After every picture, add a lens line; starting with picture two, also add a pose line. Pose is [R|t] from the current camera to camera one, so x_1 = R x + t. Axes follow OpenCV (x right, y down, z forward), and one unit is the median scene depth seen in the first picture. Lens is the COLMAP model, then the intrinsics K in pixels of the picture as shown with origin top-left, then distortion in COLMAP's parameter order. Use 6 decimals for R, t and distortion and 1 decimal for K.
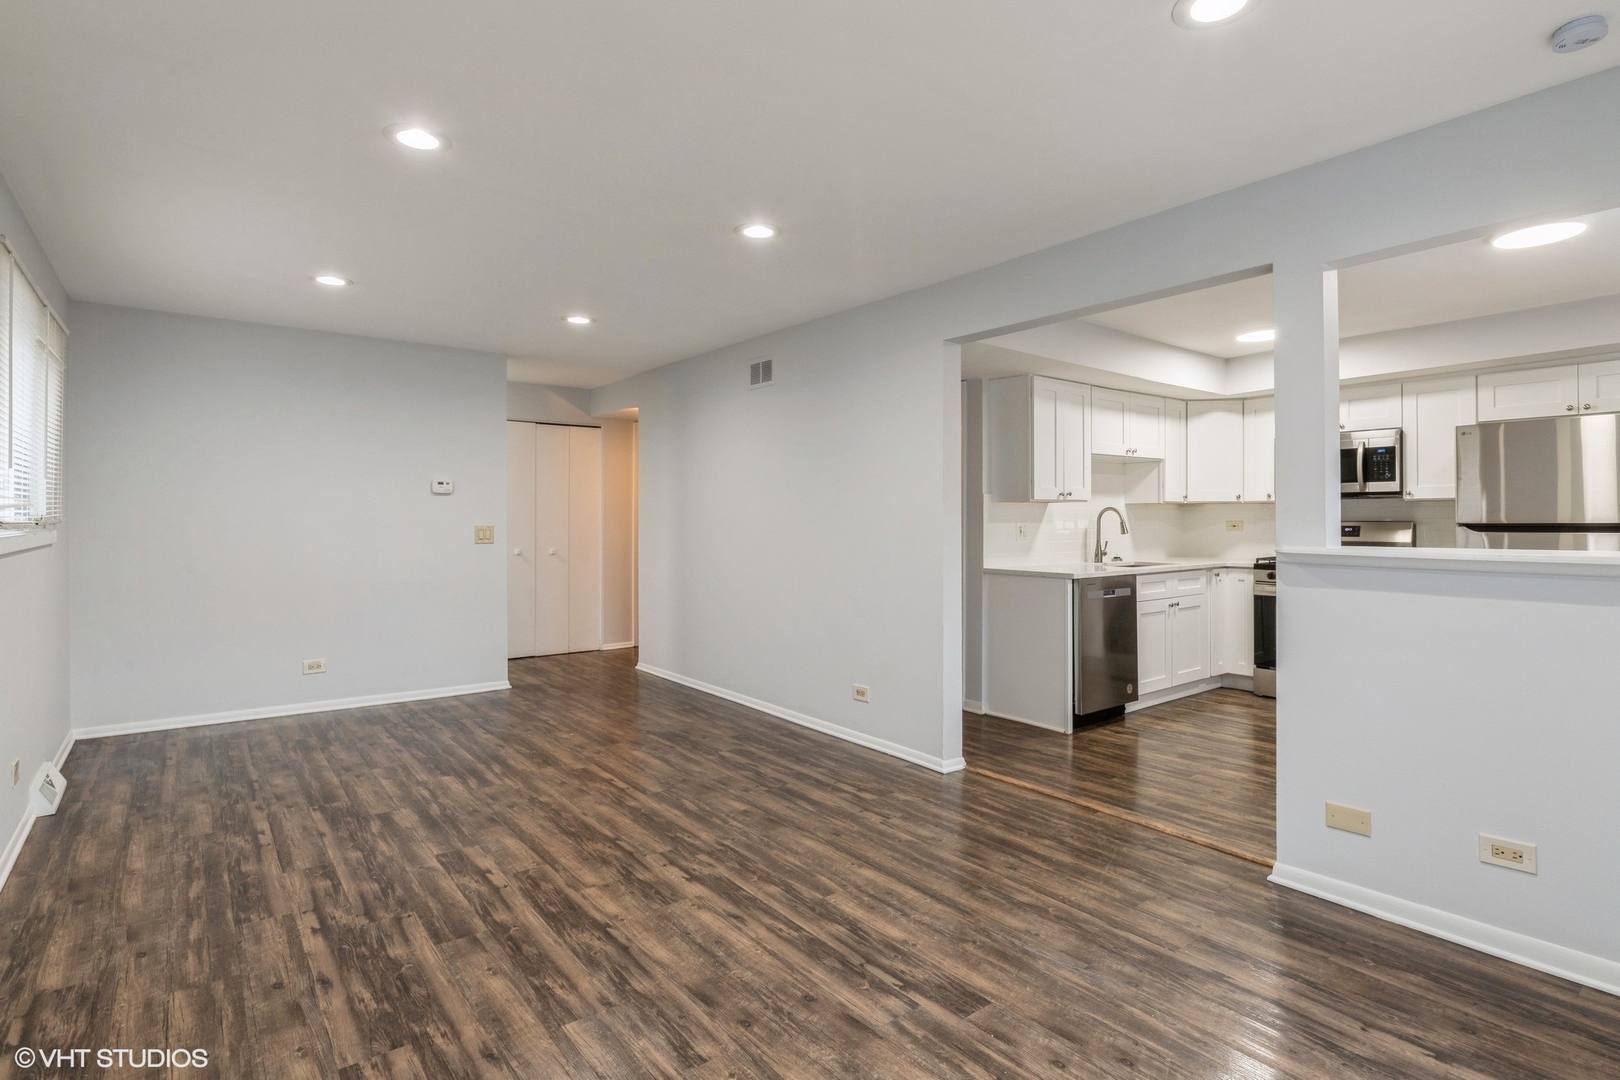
lens RADIAL K [[794.3, 0, 830.9], [0, 794.3, 514.5], [0, 0, 1]] dist [-0.000756, -0.002279]
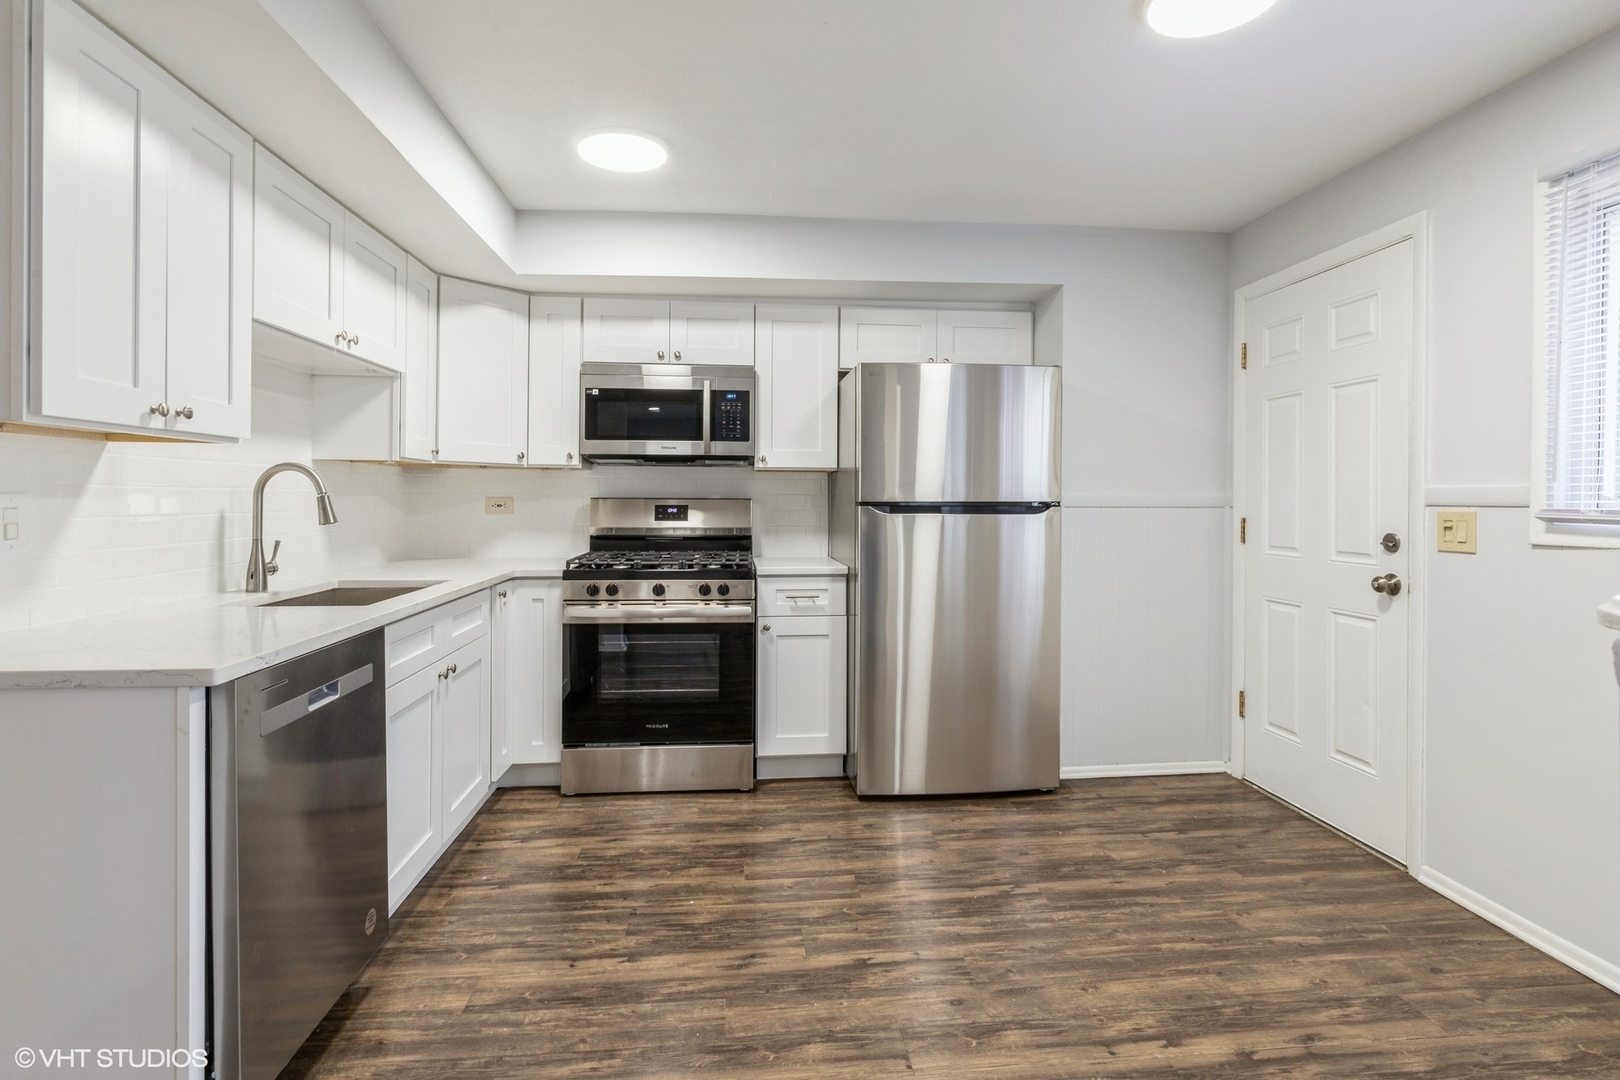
lens RADIAL K [[794.3, 0, 815.2], [0, 794.3, 499.7], [0, 0, 1]] dist [-0.000756, -0.002279]
pose [[0.543961, 0.004043, 0.839101, 0.149336], [-0.012281, 0.999920, 0.003143, 0.006285], [-0.839021, -0.012015, 0.543967, 0.542386]]
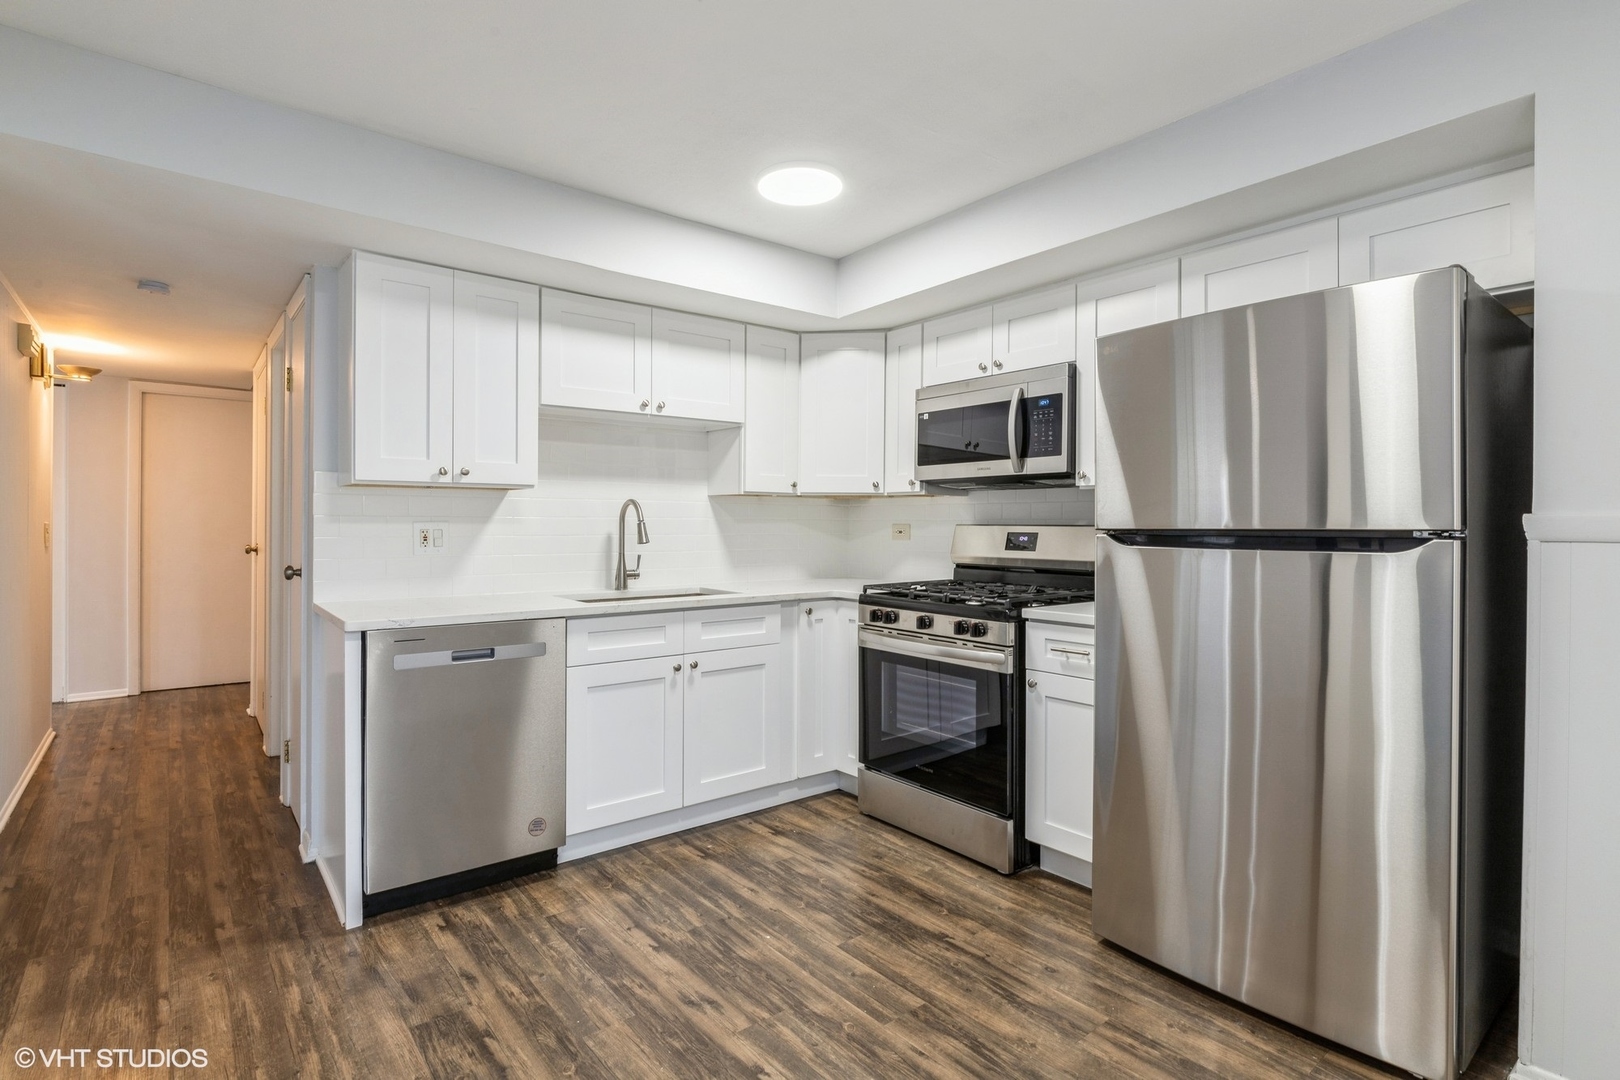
lens RADIAL K [[794.3, 0, 798.7], [0, 794.3, 526.0], [0, 0, 1]] dist [-0.000756, -0.002279]
pose [[0.999970, 0.006444, -0.004194, 0.500257], [-0.006404, 0.999935, 0.009474, 0.004687], [0.004255, -0.009447, 0.999946, 0.407790]]
